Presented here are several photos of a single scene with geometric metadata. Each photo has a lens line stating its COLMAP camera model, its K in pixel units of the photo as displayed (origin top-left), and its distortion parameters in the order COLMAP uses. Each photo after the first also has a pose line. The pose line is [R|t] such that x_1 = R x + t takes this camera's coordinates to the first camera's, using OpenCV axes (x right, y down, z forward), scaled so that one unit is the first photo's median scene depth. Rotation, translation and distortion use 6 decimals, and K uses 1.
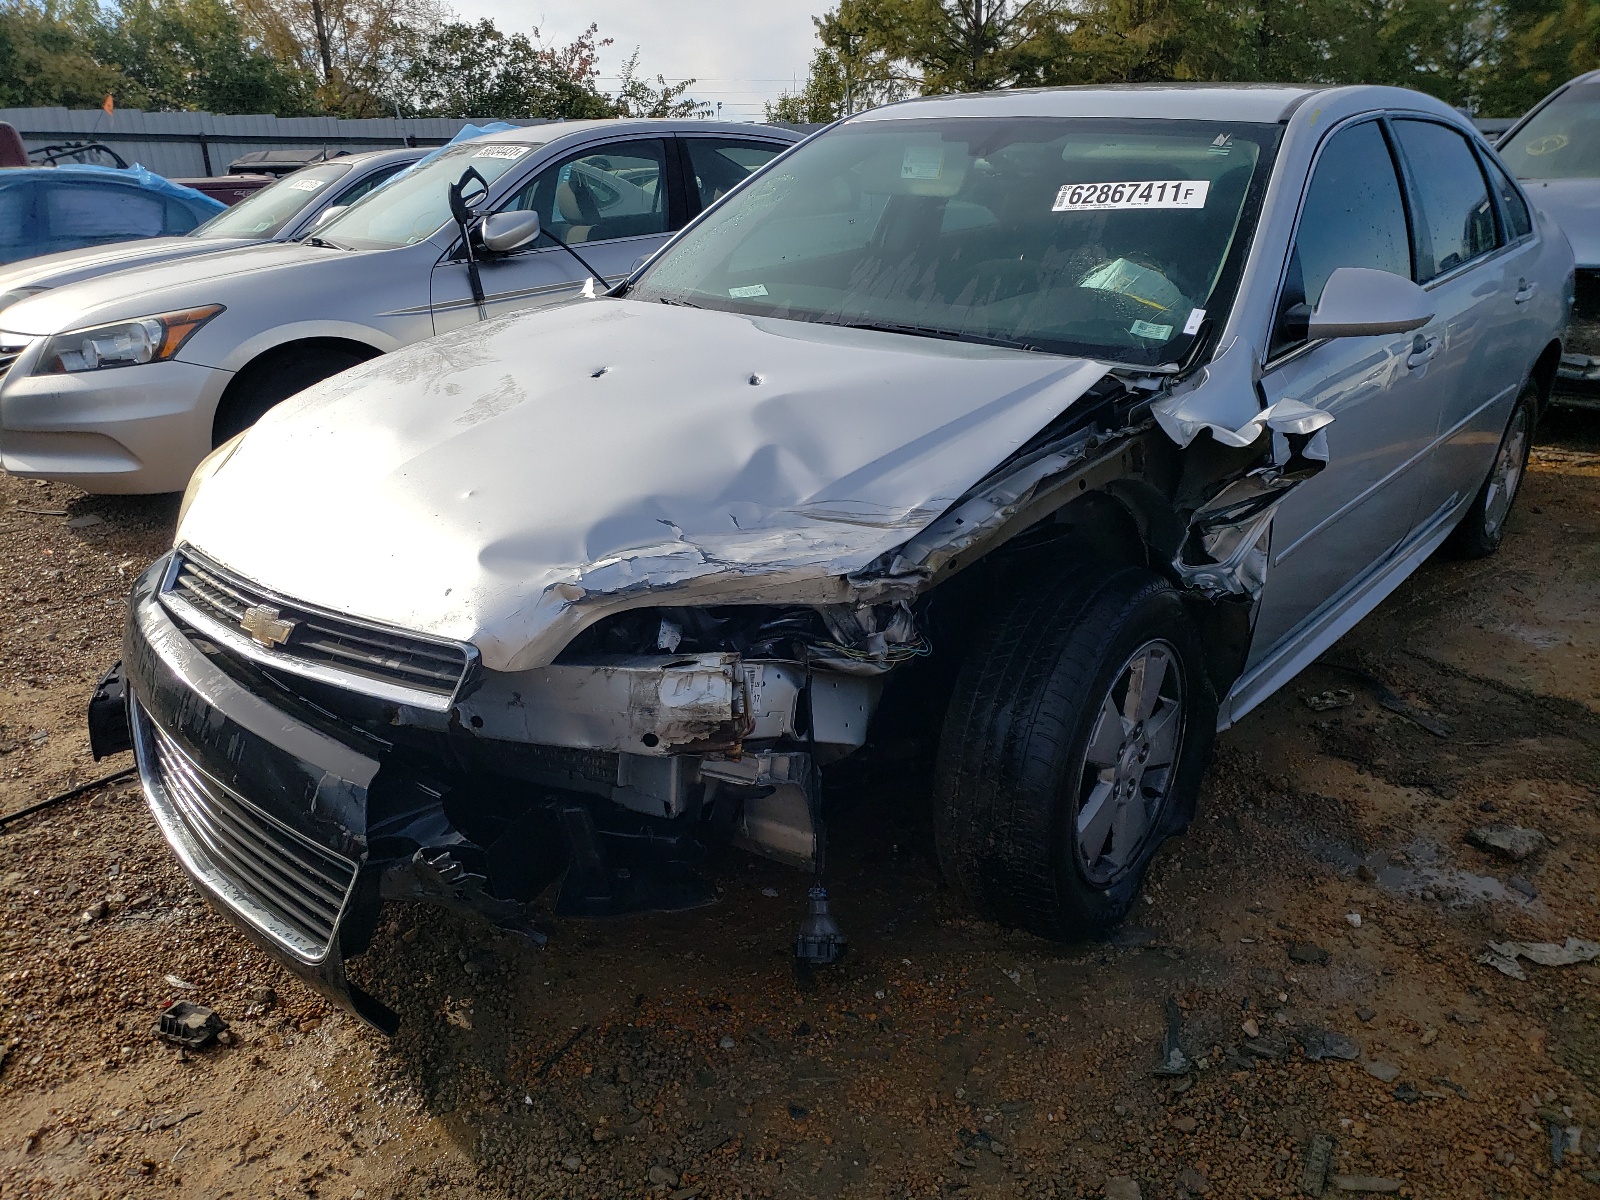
lens RADIAL K [[1215.7, 0, 797.0], [0, 1215.7, 623.4], [0, 0, 1]] dist [0.060756, -0.046885]
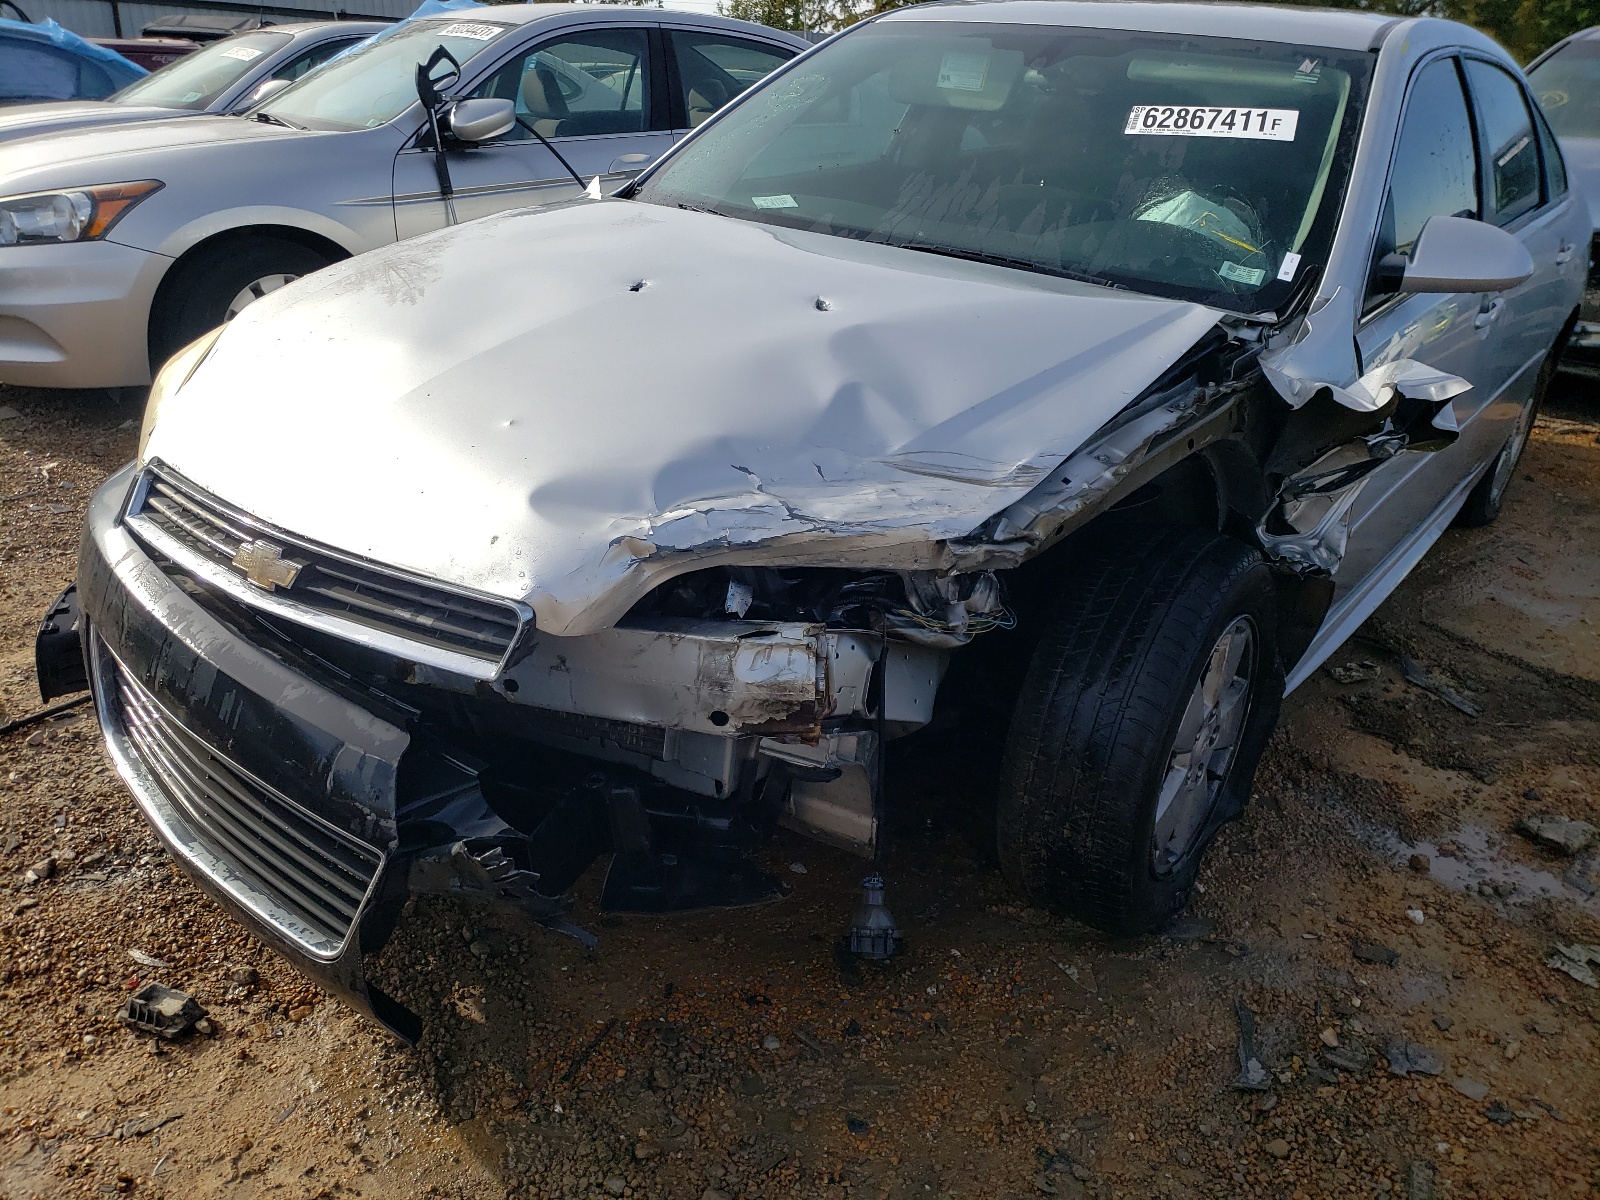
lens RADIAL K [[1215.7, 0, 797.0], [0, 1215.7, 623.4], [0, 0, 1]] dist [0.060756, -0.046885]
pose [[0.997060, 0.039634, 0.065579, -0.105696], [-0.043646, 0.997188, 0.060917, -0.024011], [-0.062981, -0.063600, 0.995986, 0.106678]]
